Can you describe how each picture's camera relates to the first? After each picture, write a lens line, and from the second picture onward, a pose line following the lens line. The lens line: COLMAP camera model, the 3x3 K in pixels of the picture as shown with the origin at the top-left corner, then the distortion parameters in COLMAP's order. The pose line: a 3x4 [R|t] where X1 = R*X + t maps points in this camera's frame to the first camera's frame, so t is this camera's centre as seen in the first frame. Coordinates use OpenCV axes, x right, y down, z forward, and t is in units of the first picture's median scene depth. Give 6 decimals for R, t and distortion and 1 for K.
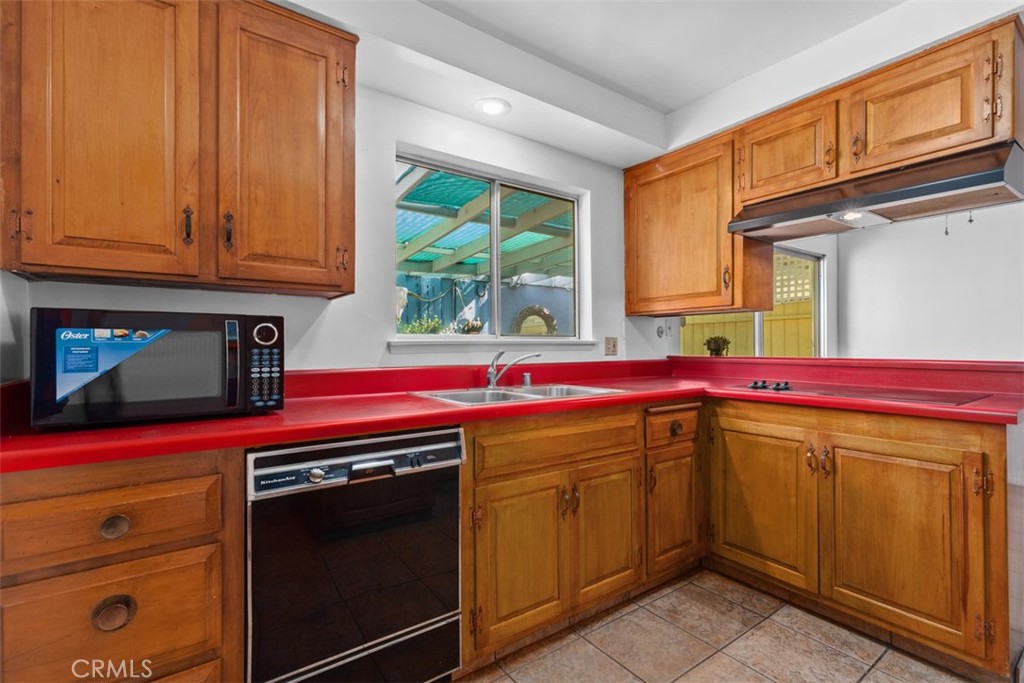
lens RADIAL K [[467.2, 0, 516.5], [0, 467.2, 344.5], [0, 0, 1]] dist [0.003979, -0.001958]
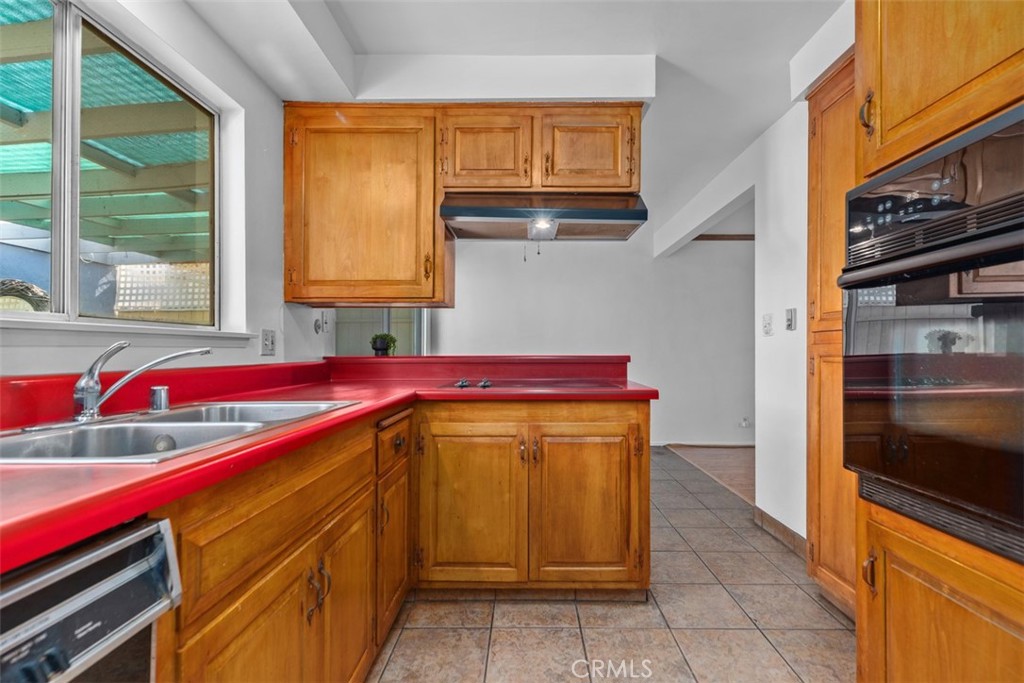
lens RADIAL K [[467.2, 0, 512.4], [0, 467.2, 345.9], [0, 0, 1]] dist [0.003979, -0.001958]
pose [[0.585431, 0.011155, 0.810645, -0.203323], [0.000133, 0.999904, -0.013855, 0.024680], [-0.810722, 0.008219, 0.585374, 0.384443]]
